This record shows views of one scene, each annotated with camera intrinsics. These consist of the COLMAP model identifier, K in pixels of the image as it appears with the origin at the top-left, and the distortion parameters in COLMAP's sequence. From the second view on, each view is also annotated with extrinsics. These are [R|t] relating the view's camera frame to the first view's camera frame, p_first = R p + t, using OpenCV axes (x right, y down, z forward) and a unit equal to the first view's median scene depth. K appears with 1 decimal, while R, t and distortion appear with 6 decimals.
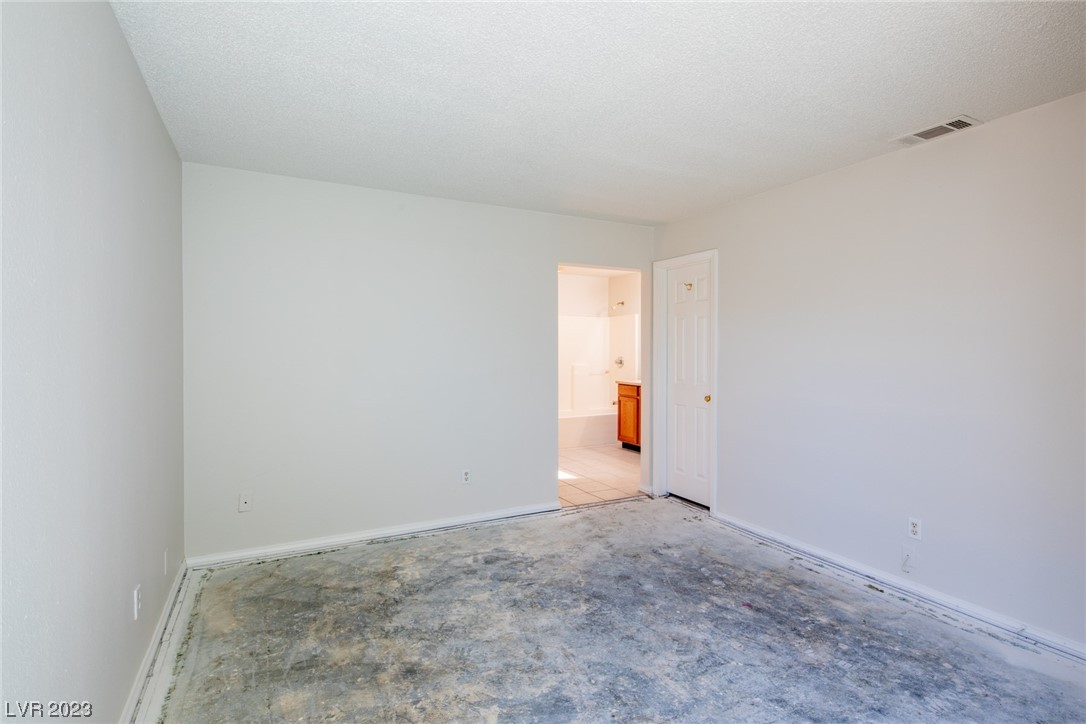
lens RADIAL K [[533.5, 0, 533.2], [0, 533.5, 352.4], [0, 0, 1]] dist [0.005829, -0.004126]
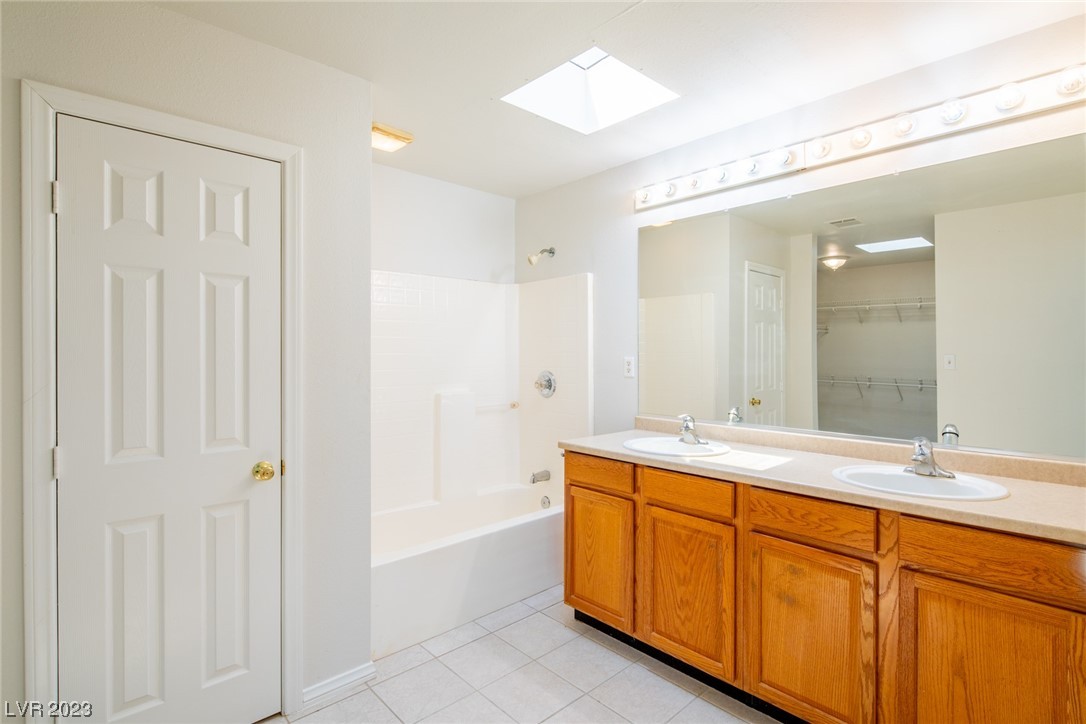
lens RADIAL K [[533.5, 0, 542.9], [0, 533.5, 355.8], [0, 0, 1]] dist [0.005829, -0.004126]
pose [[0.963552, -0.003796, 0.267493, 0.042290], [0.005890, 0.999958, -0.007027, -0.002200], [-0.267455, 0.008346, 0.963534, 0.578340]]
